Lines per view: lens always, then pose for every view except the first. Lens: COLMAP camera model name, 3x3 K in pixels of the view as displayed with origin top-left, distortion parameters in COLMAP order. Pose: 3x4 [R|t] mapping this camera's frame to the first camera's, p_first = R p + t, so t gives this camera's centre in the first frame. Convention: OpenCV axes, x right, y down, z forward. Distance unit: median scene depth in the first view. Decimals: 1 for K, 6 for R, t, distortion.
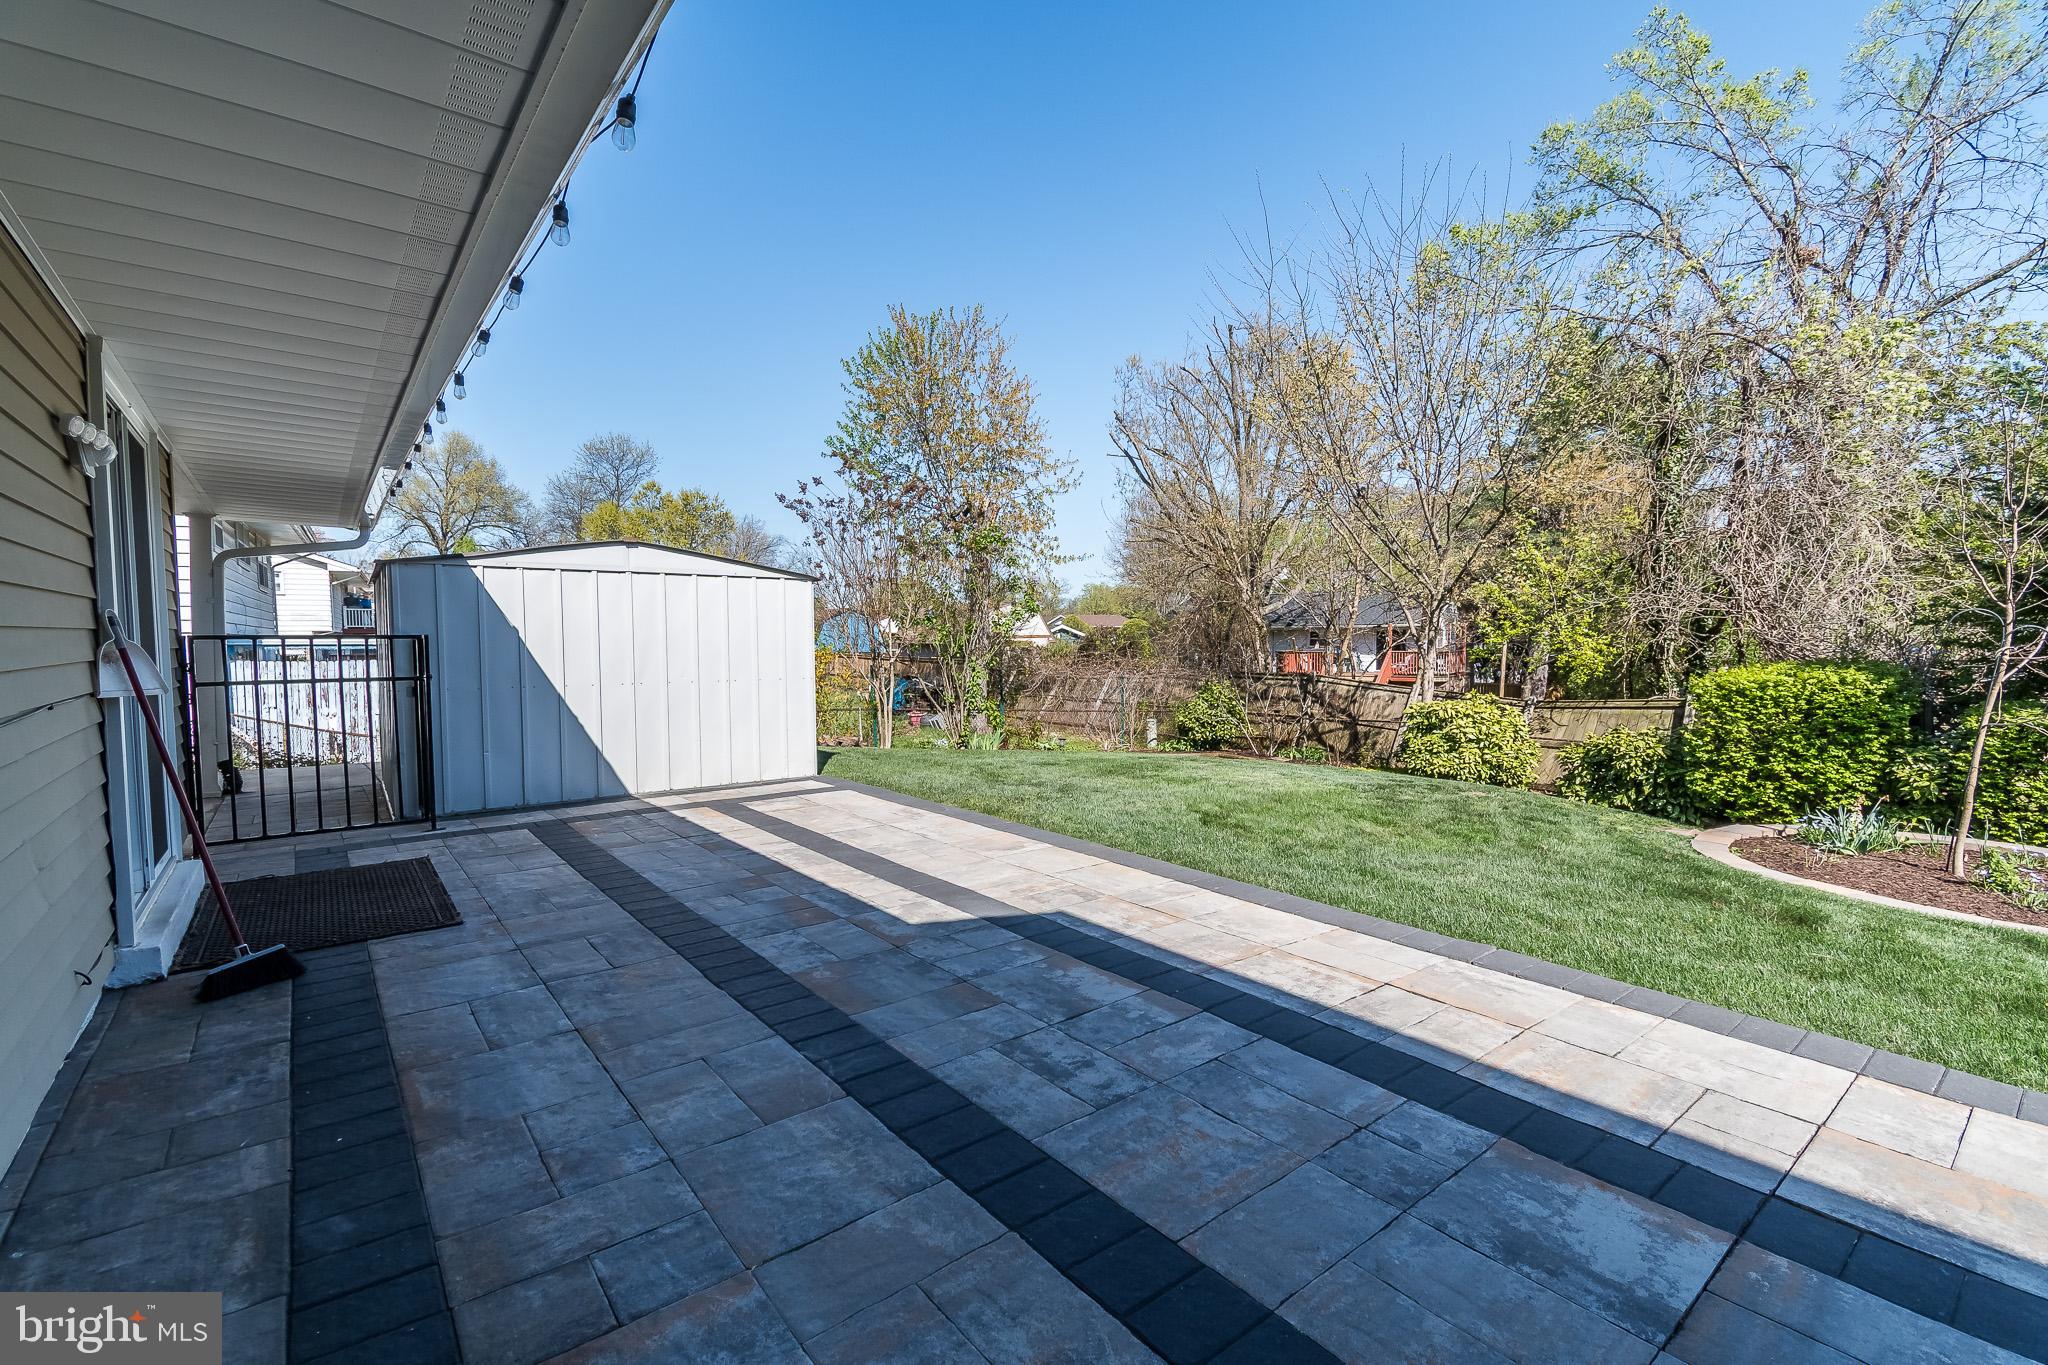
lens RADIAL K [[909.9, 0, 1024.0], [0, 909.9, 682.5], [0, 0, 1]] dist [-0.000058, -0.021849]
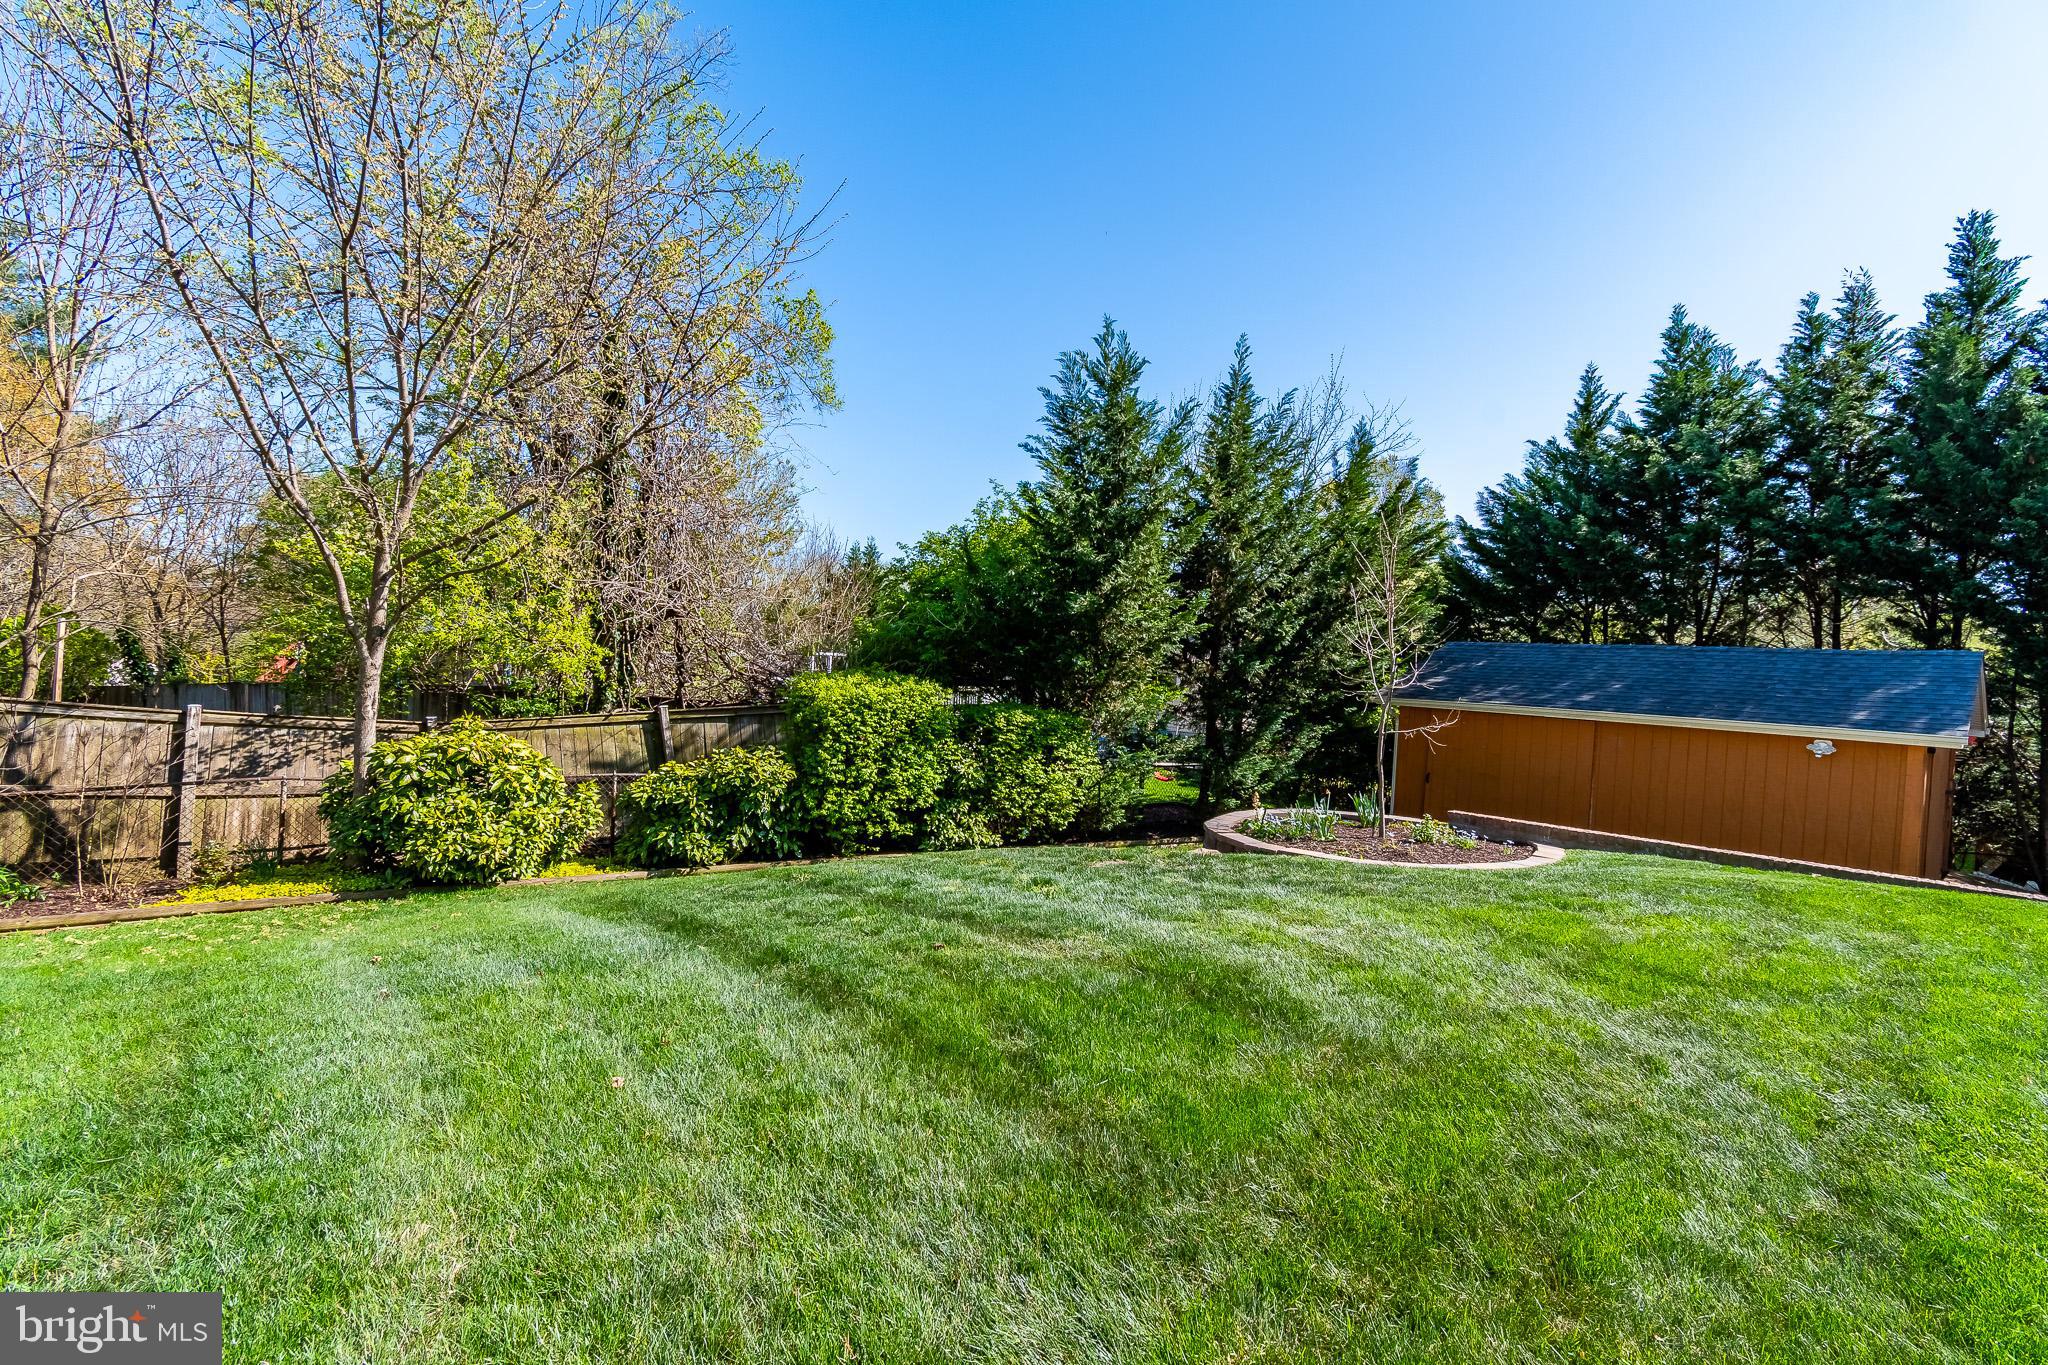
lens RADIAL K [[899.4, 0, 1022.1], [0, 899.4, 671.5], [0, 0, 1]] dist [-0.011382, -0.000152]
pose [[-0.037269, -0.011957, 0.999234, -0.503988], [0.003357, 0.999921, 0.012090, -0.104038], [-0.999300, 0.003805, -0.037226, 2.466290]]
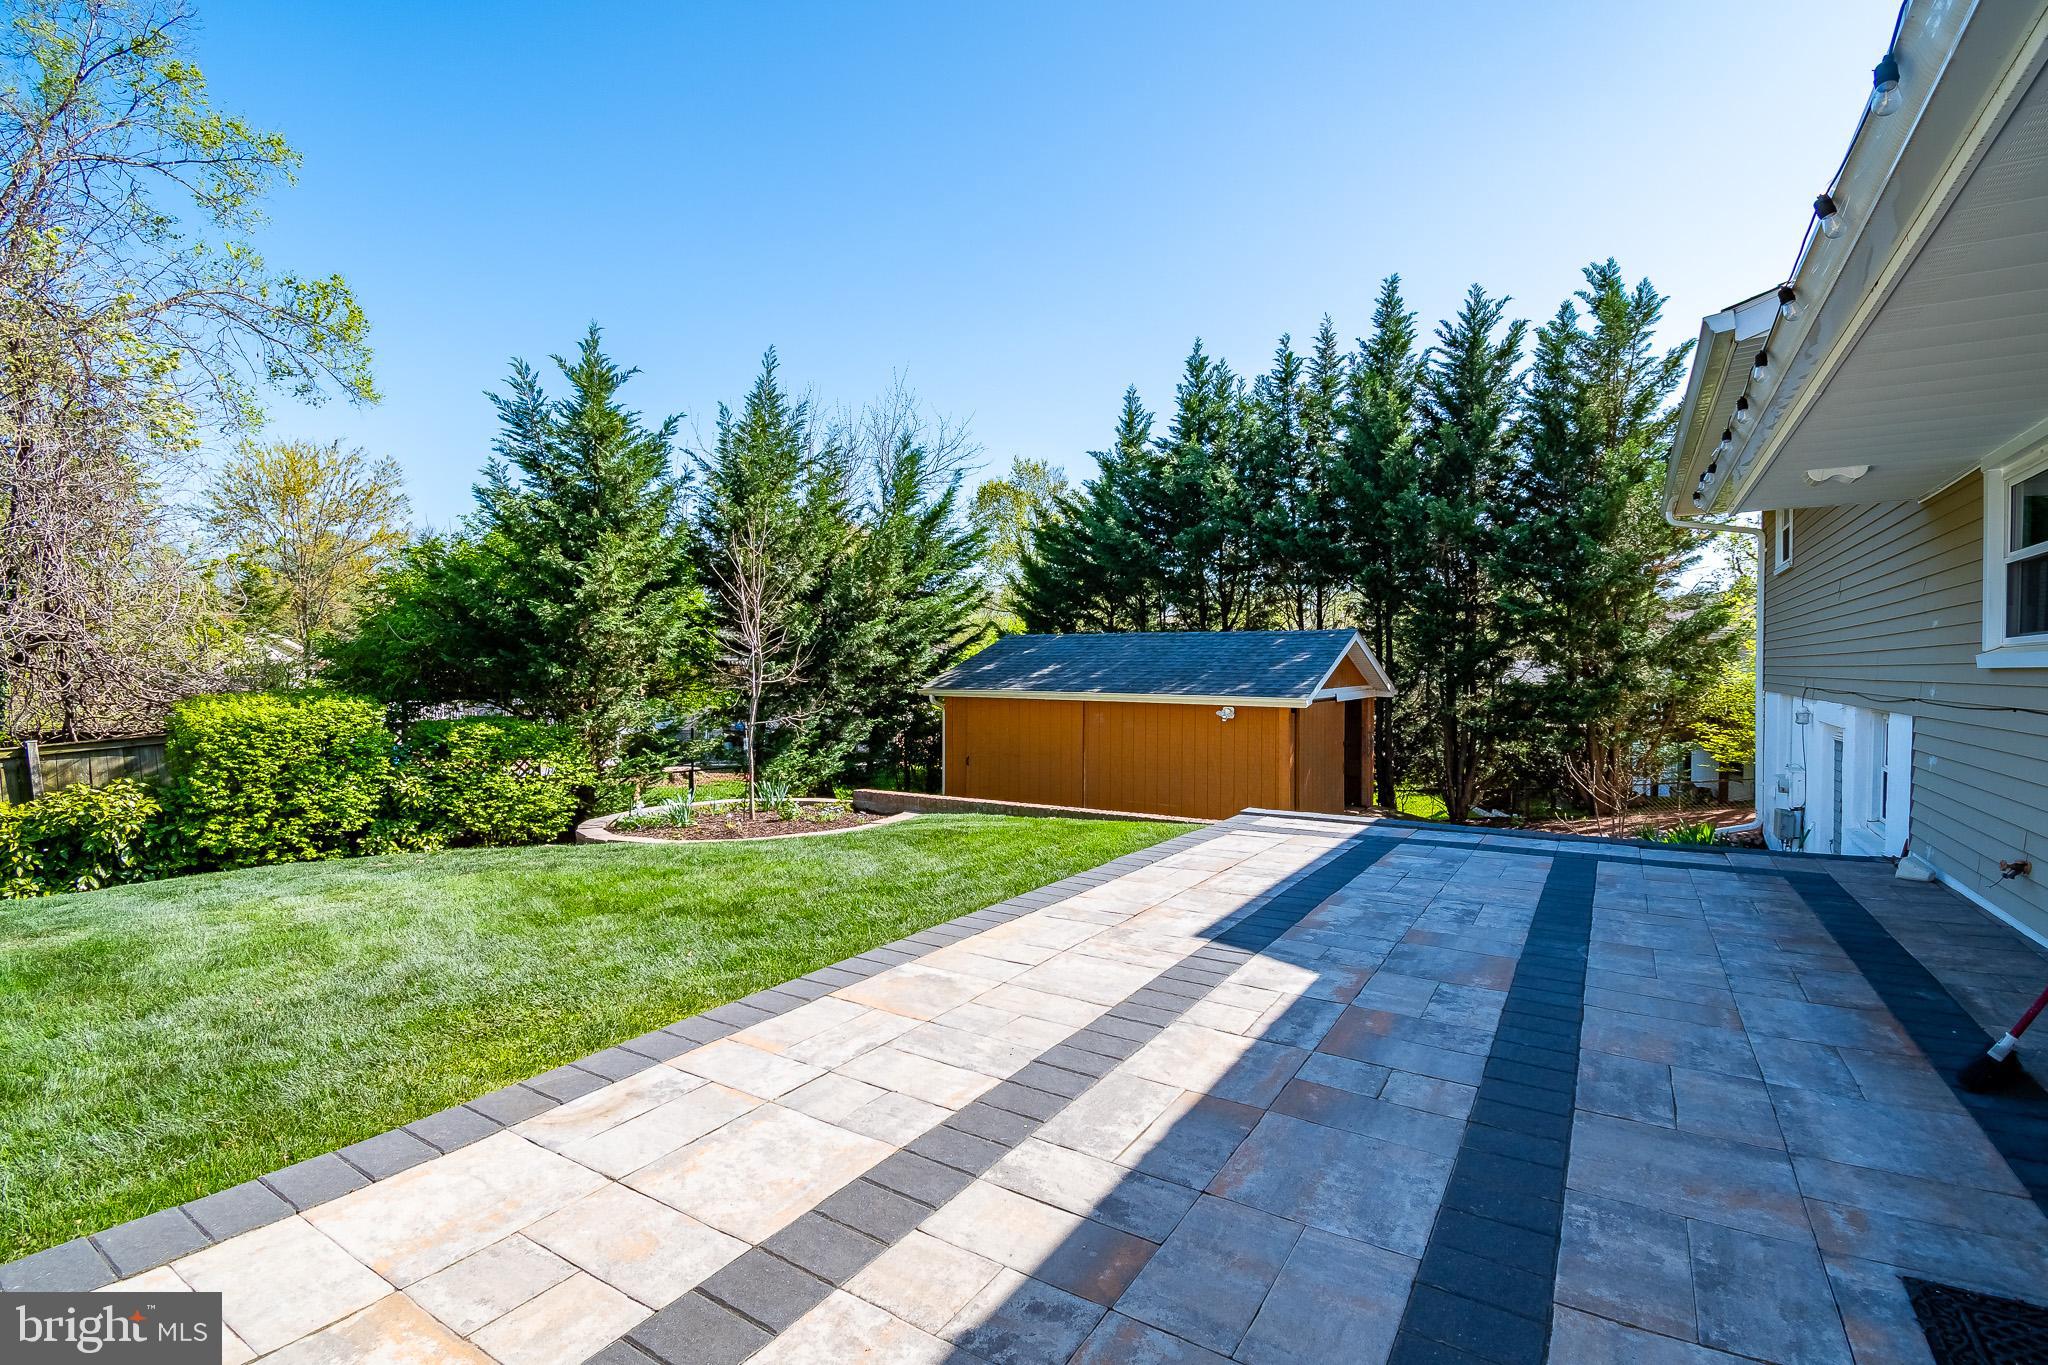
lens RADIAL K [[909.9, 0, 1024.0], [0, 909.9, 682.5], [0, 0, 1]] dist [-0.000058, -0.021849]
pose [[-0.315429, -0.011599, 0.948878, -0.895763], [0.046428, 0.998539, 0.027640, -0.066902], [-0.947813, 0.052773, -0.314430, 1.550126]]
